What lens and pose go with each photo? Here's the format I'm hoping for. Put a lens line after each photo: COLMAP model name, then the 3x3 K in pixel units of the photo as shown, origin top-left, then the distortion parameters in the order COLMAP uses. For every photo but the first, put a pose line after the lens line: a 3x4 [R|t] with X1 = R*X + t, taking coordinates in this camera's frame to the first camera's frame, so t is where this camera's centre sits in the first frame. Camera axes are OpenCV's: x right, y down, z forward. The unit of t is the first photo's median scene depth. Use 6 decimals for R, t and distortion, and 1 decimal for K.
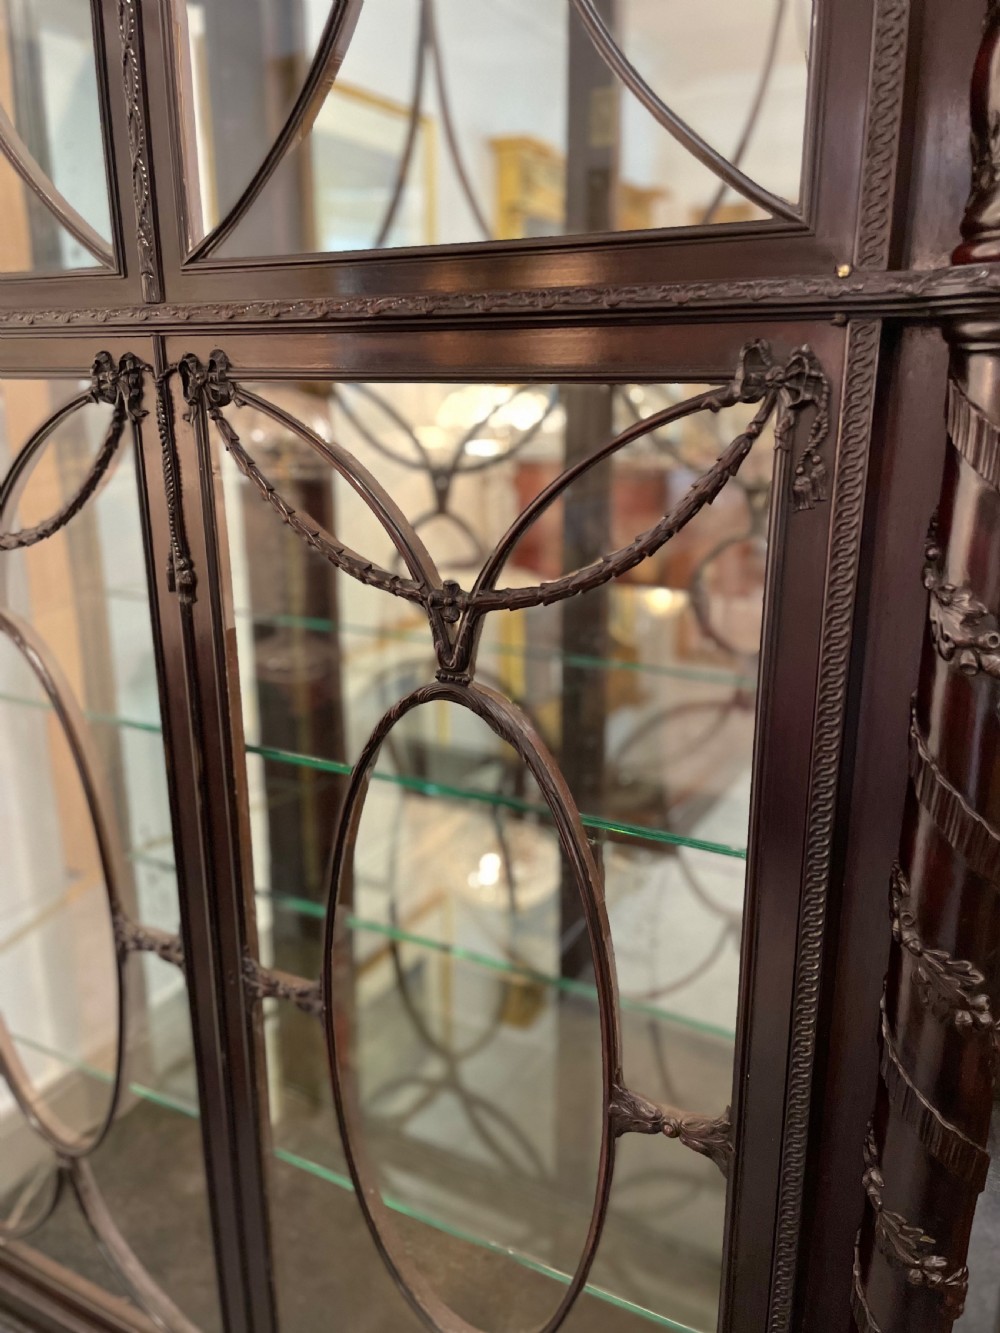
lens RADIAL K [[1023.4, 0, 497.2], [0, 1023.4, 661.1], [0, 0, 1]] dist [0.075535, -0.108367]
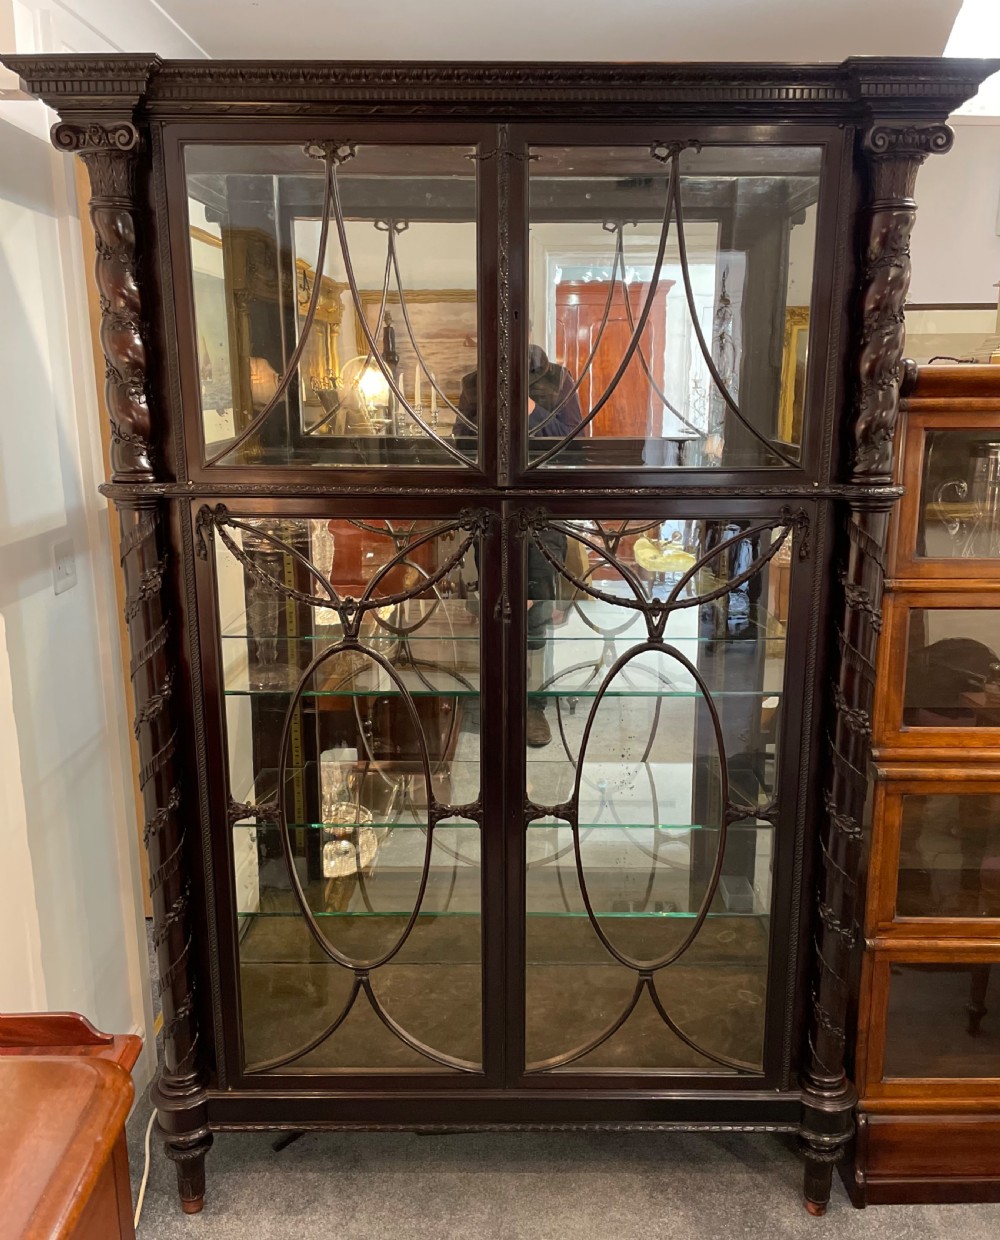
lens RADIAL K [[1064.7, 0, 525.3], [0, 1064.7, 626.0], [0, 0, 1]] dist [0.055930, -0.082320]
pose [[0.874544, -0.105501, 0.473331, -1.556511], [0.126148, 0.991939, -0.011980, -0.027279], [-0.468252, 0.070187, 0.880803, -1.072574]]
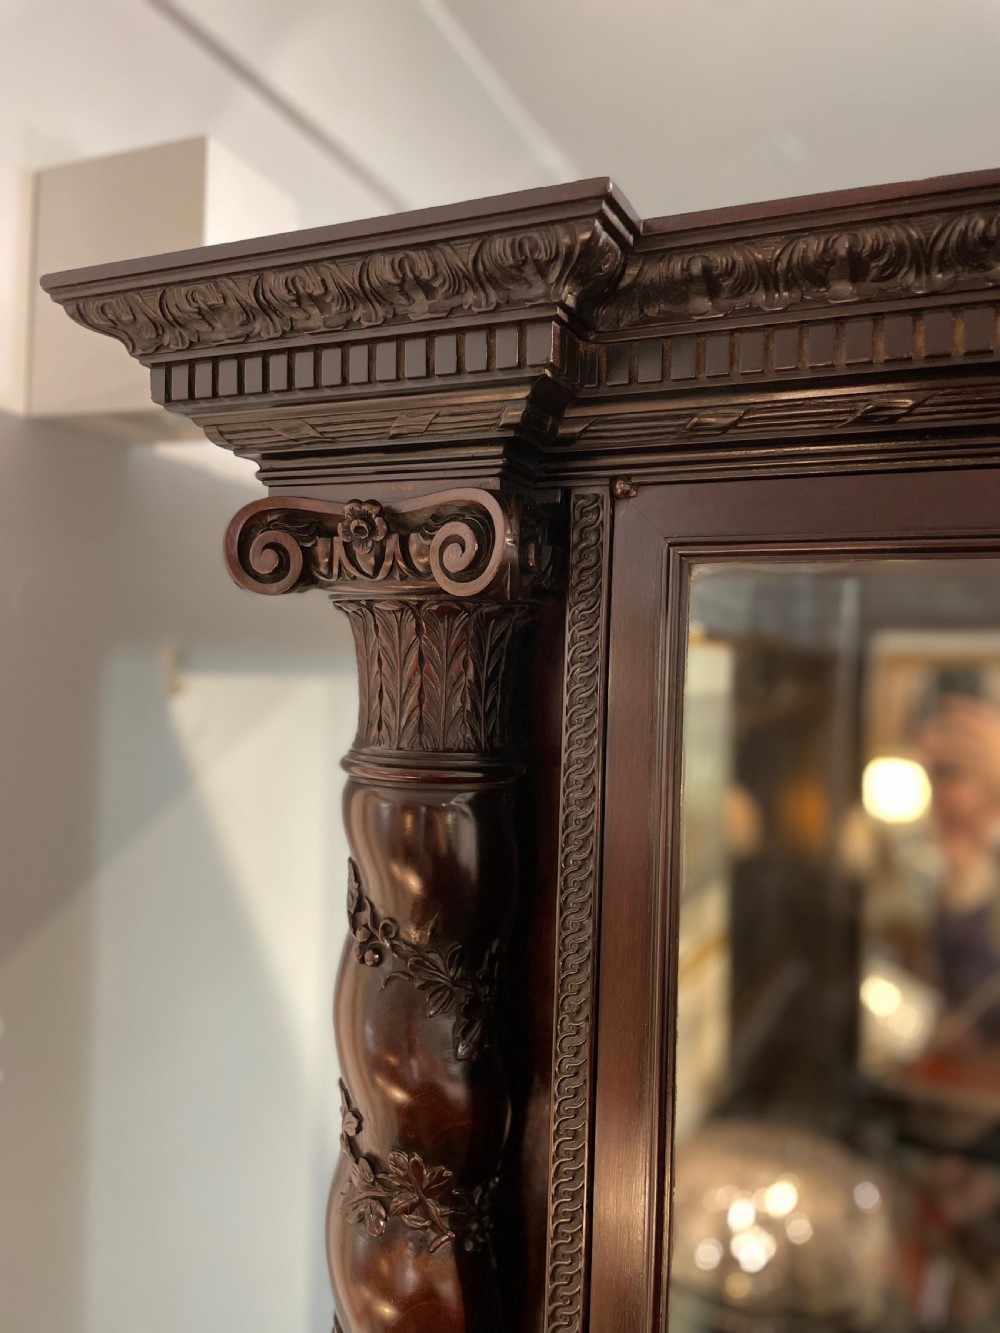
lens RADIAL K [[1023.4, 0, 503.1], [0, 1023.4, 646.7], [0, 0, 1]] dist [0.075535, -0.108367]
pose [[0.996633, 0.035726, 0.073794, -1.128766], [-0.013357, 0.958795, -0.283784, -0.986383], [-0.080891, 0.281843, 0.956045, 0.755274]]
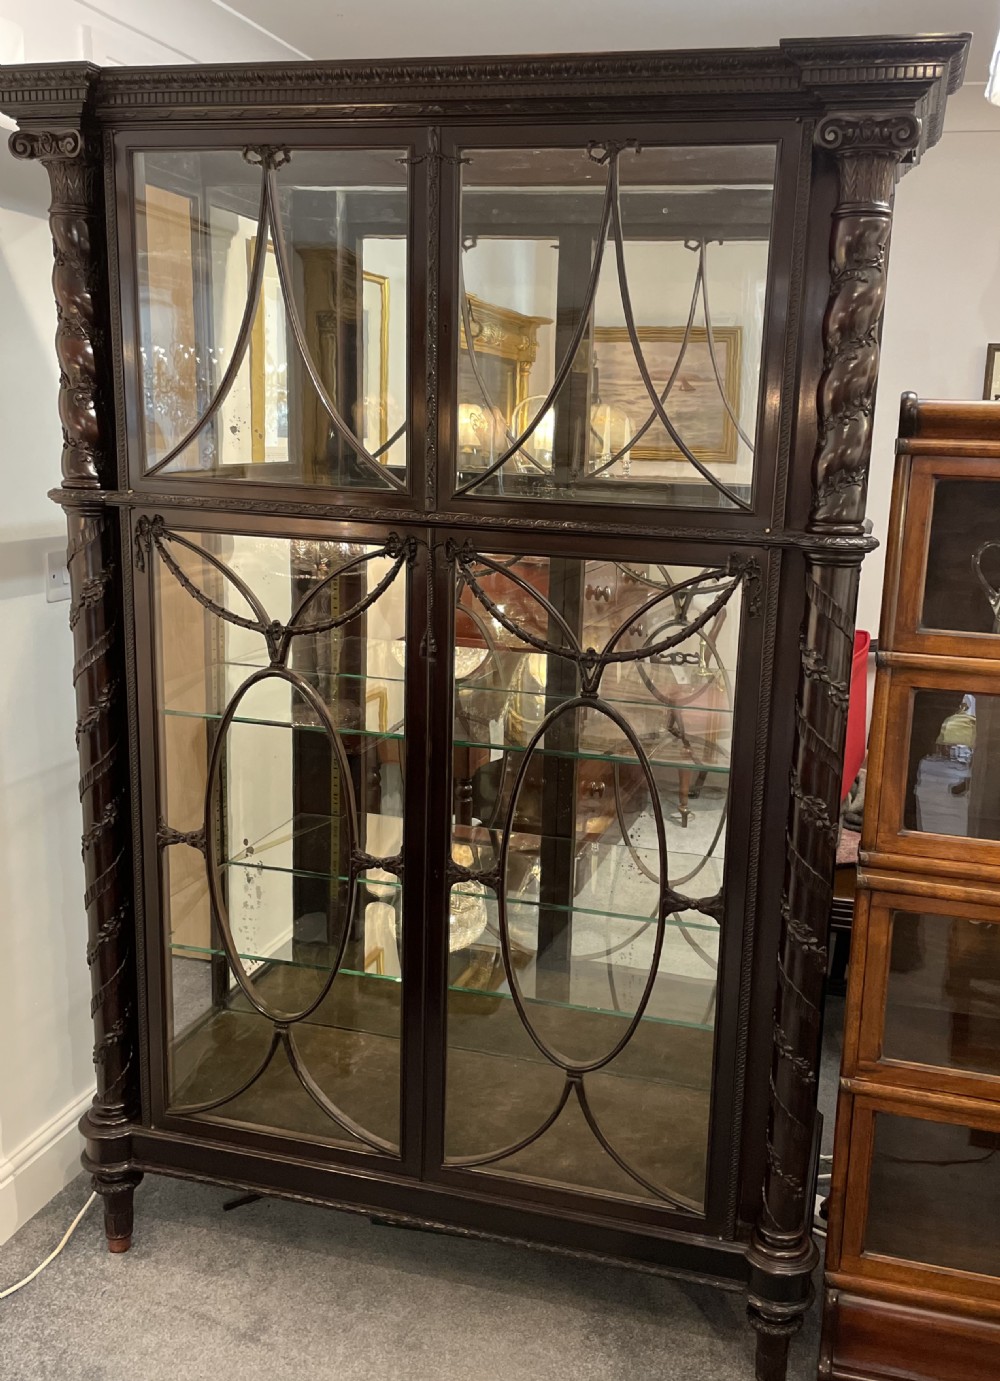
lens RADIAL K [[1220.3, 0, 589.8], [0, 1220.3, 684.1], [0, 0, 1]] dist [0.063150, -0.087476]
pose [[0.966521, -0.010791, 0.256361, -0.728885], [0.026962, 0.997855, -0.059650, 0.151760], [-0.255168, 0.064566, 0.964739, -1.501548]]
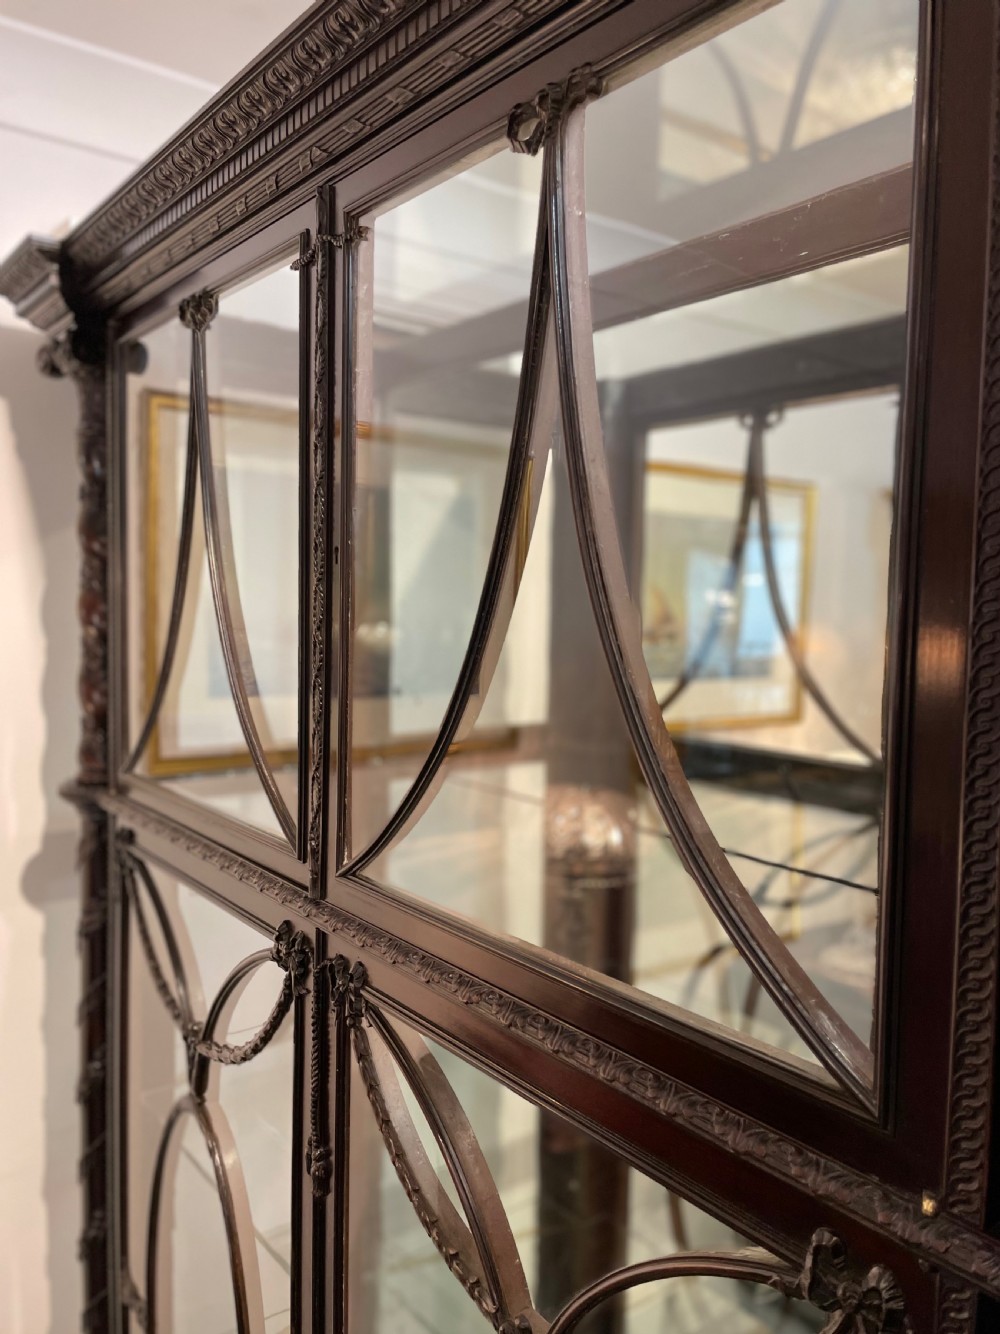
lens RADIAL K [[1024.1, 0, 517.5], [0, 1024.1, 669.0], [0, 0, 1]] dist [0.075535, -0.108367]
pose [[0.918758, 0.047557, -0.391947, 0.271110], [-0.128663, 0.974592, -0.183347, -0.459911], [0.373269, 0.218881, 0.901533, 0.116378]]
